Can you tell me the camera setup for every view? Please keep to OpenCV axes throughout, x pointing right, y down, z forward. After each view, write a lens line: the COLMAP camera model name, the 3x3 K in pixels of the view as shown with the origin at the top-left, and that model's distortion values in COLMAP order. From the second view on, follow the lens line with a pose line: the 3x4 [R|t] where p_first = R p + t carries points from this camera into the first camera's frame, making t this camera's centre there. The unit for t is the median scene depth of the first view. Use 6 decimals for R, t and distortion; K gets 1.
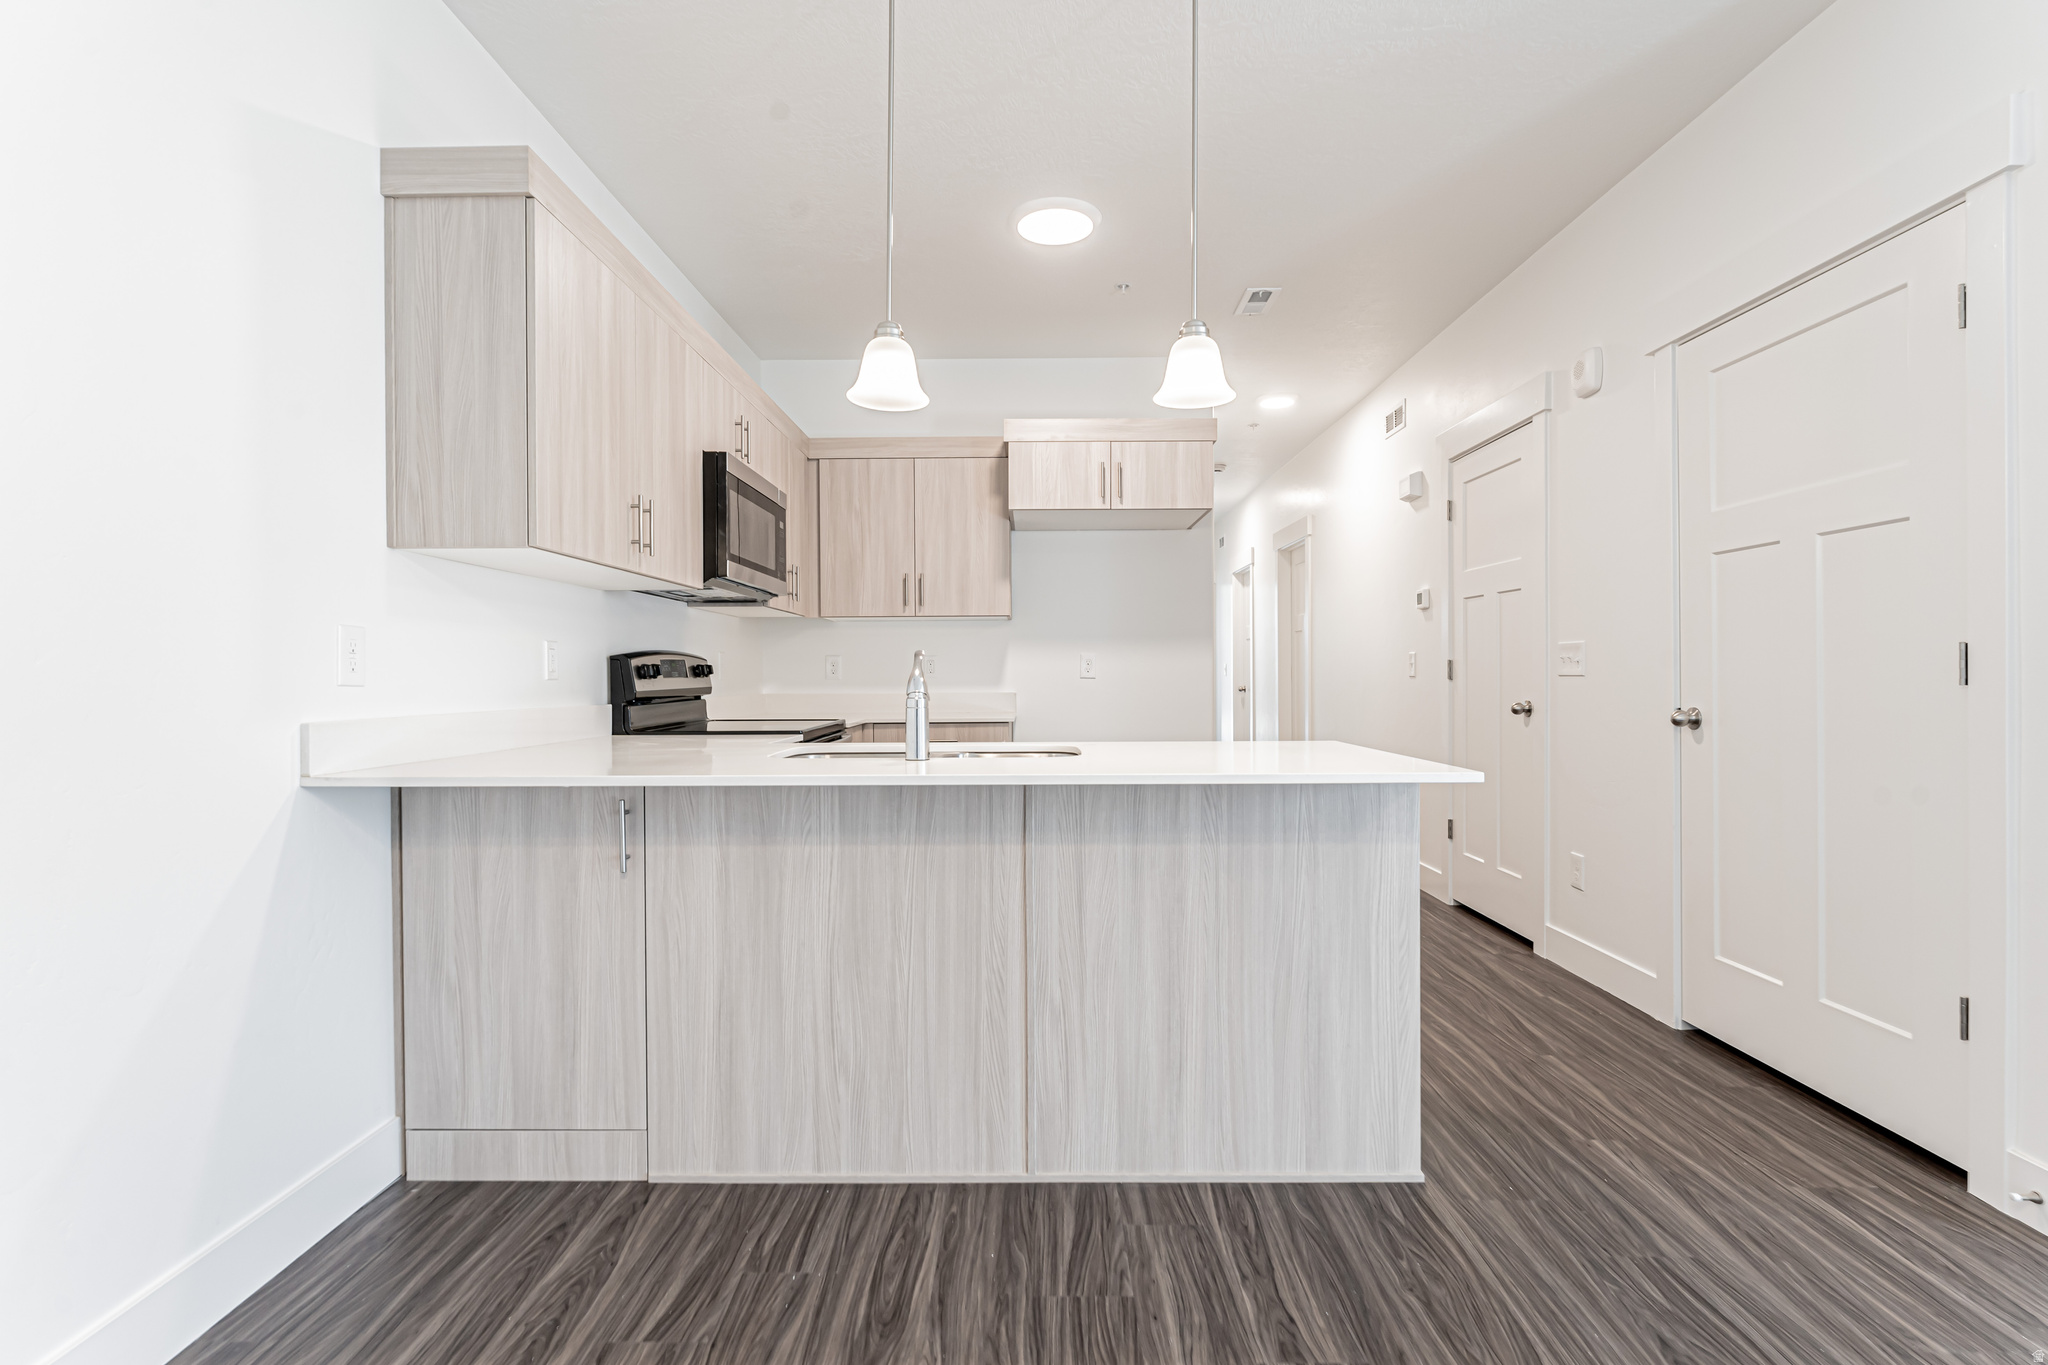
lens RADIAL K [[981.9, 0, 1029.5], [0, 981.9, 682.0], [0, 0, 1]] dist [-0.003907, -0.000972]
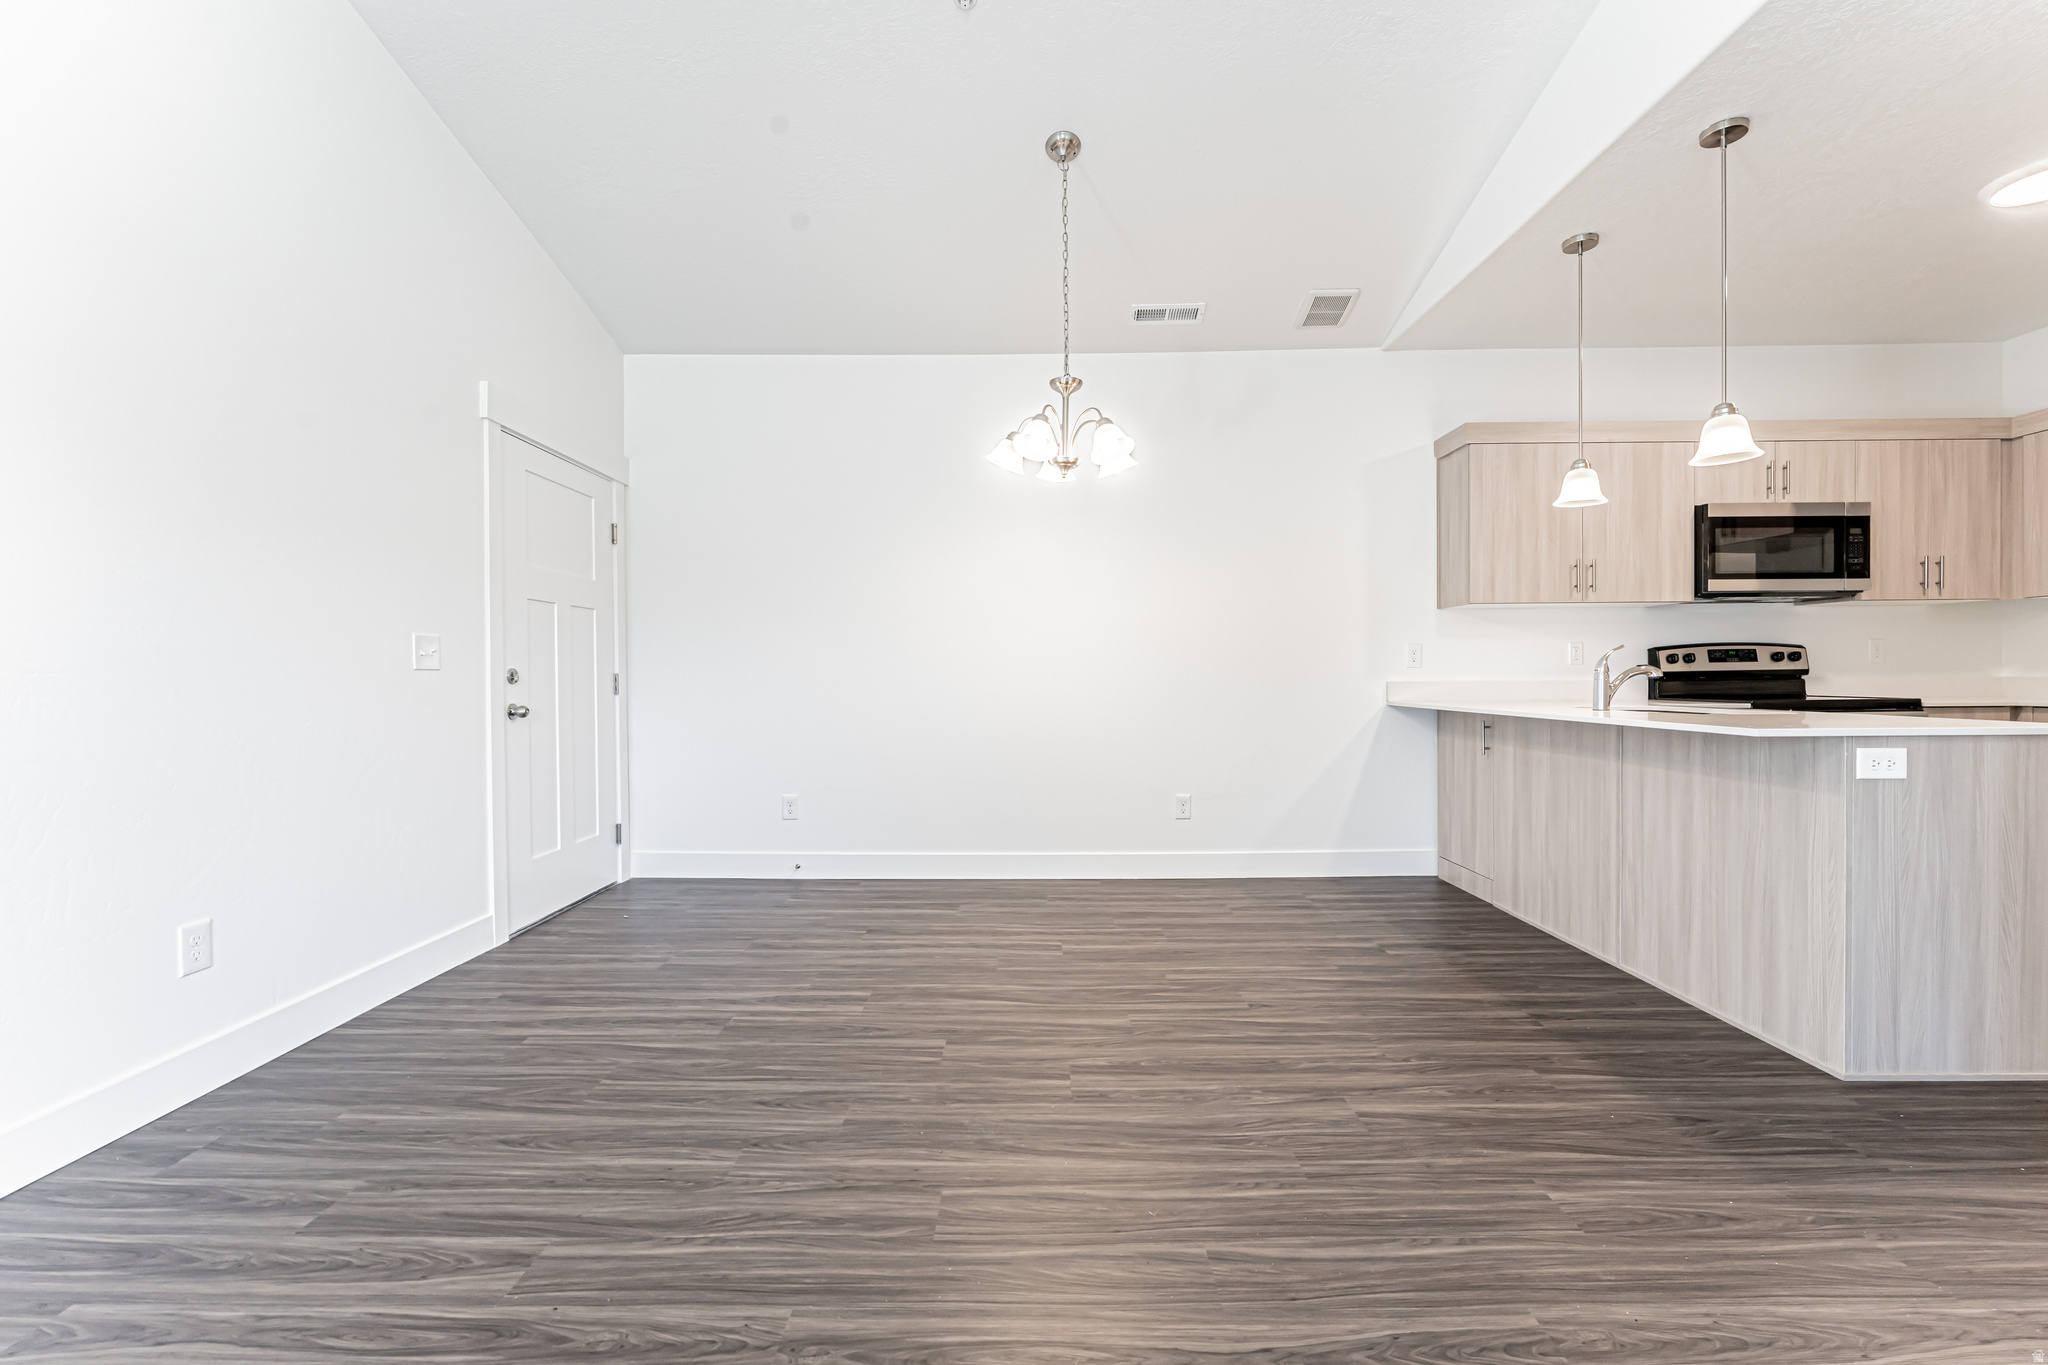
lens RADIAL K [[866.8, 0, 1024.3], [0, 866.8, 688.8], [0, 0, 1]] dist [0.000684, 0.000222]
pose [[-0.003420, 0.019477, -0.999804, 1.411406], [0.002198, 0.999808, 0.019470, 0.011085], [0.999992, -0.002131, -0.003462, 0.008923]]
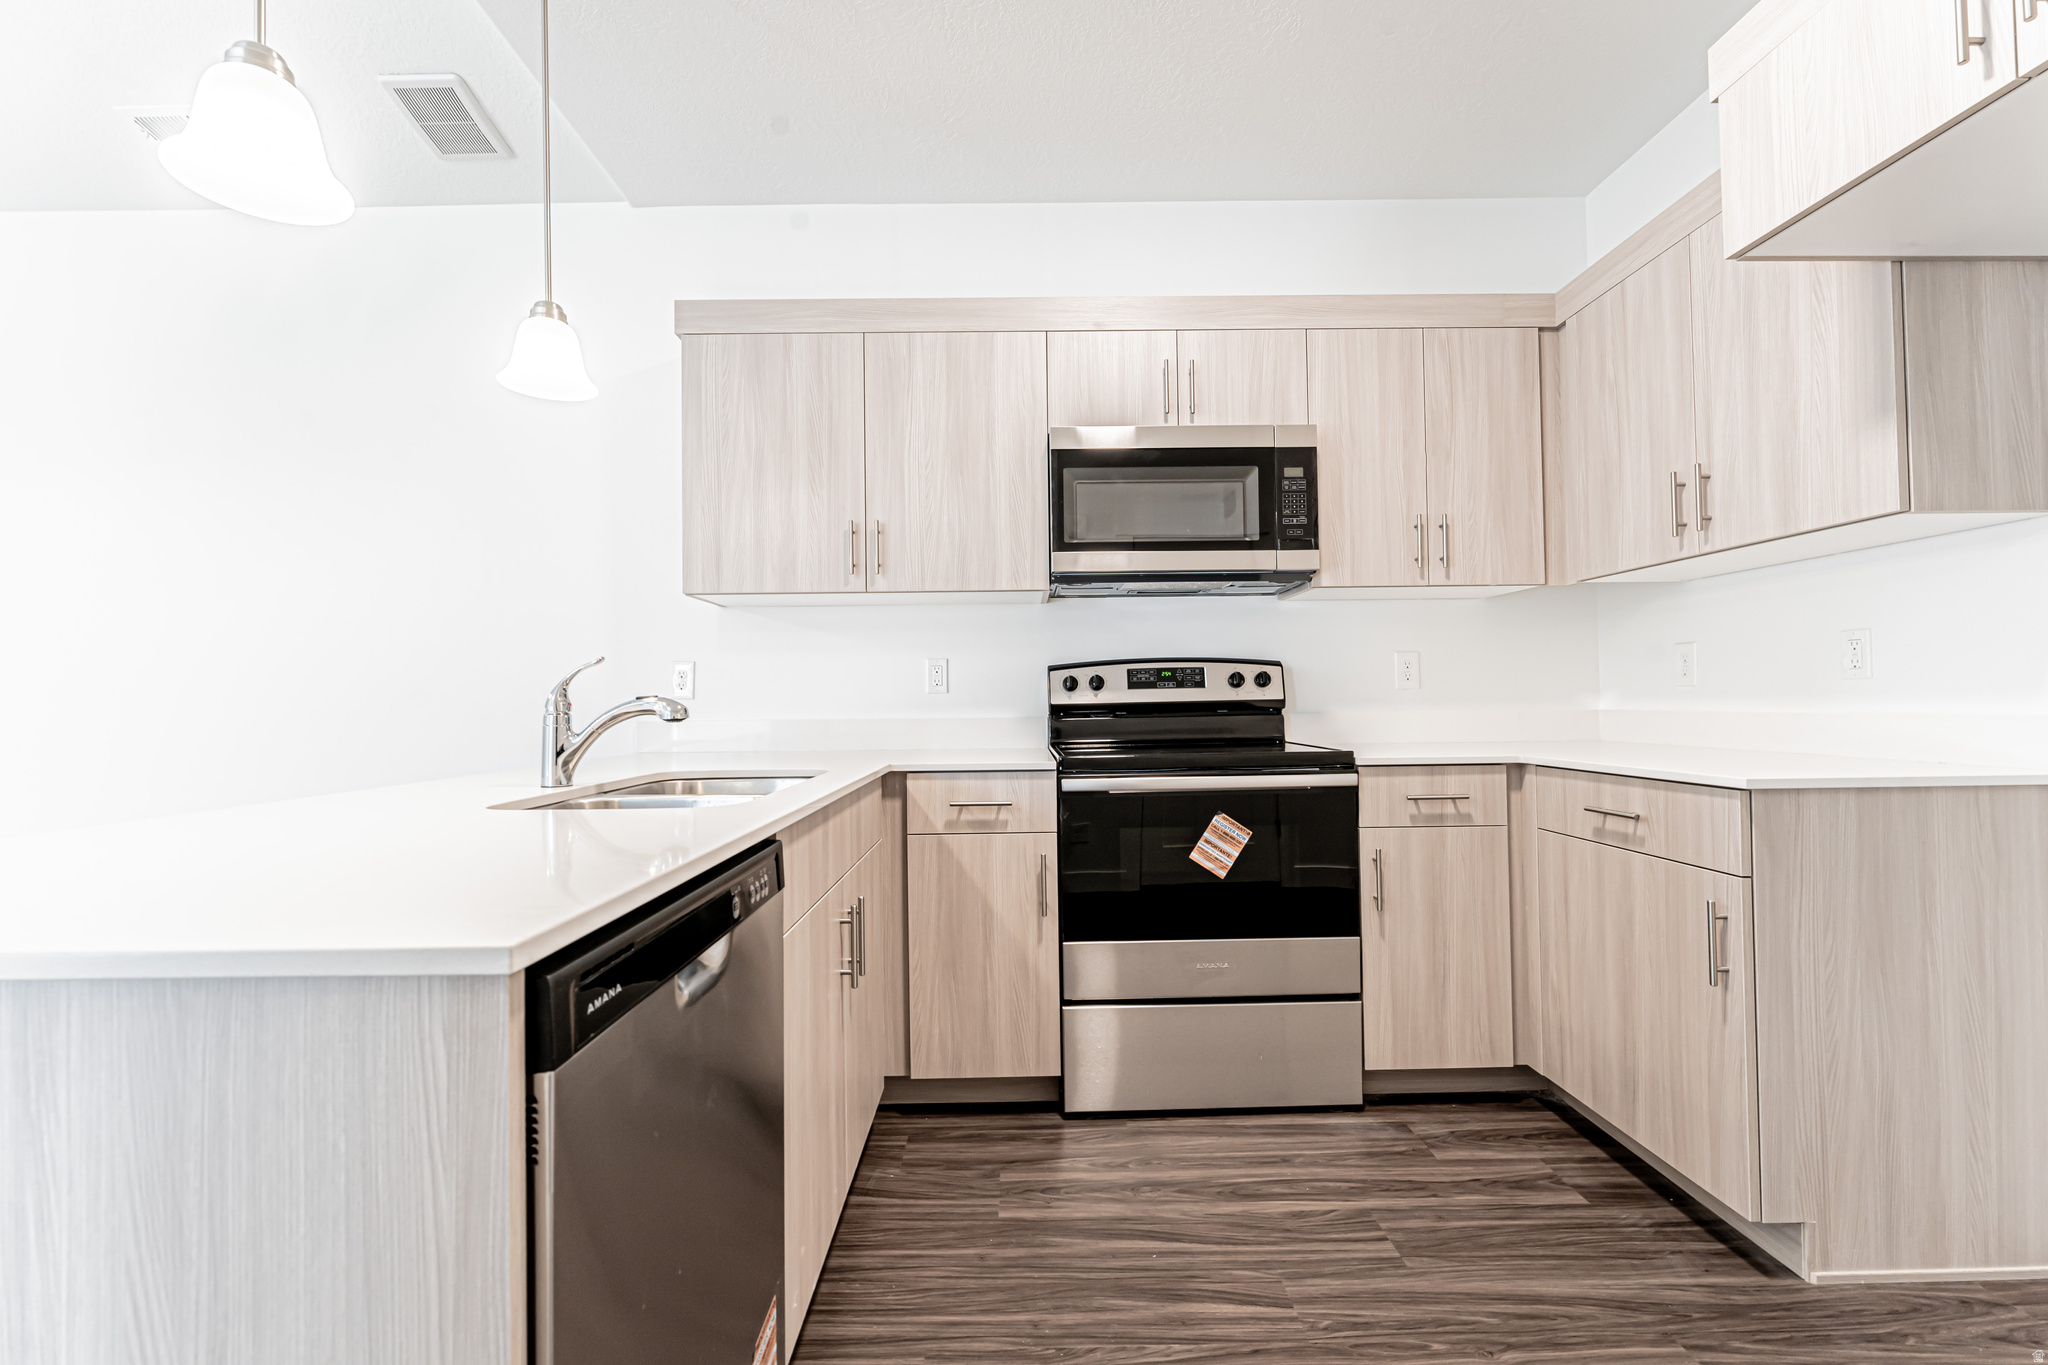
lens RADIAL K [[866.8, 0, 1055.3], [0, 866.8, 687.9], [0, 0, 1]] dist [0.000684, 0.000222]
pose [[0.015820, -0.014486, -0.999770, 0.662220], [0.007682, 0.999867, -0.014366, 0.007825], [0.999845, -0.007453, 0.015929, 1.447291]]
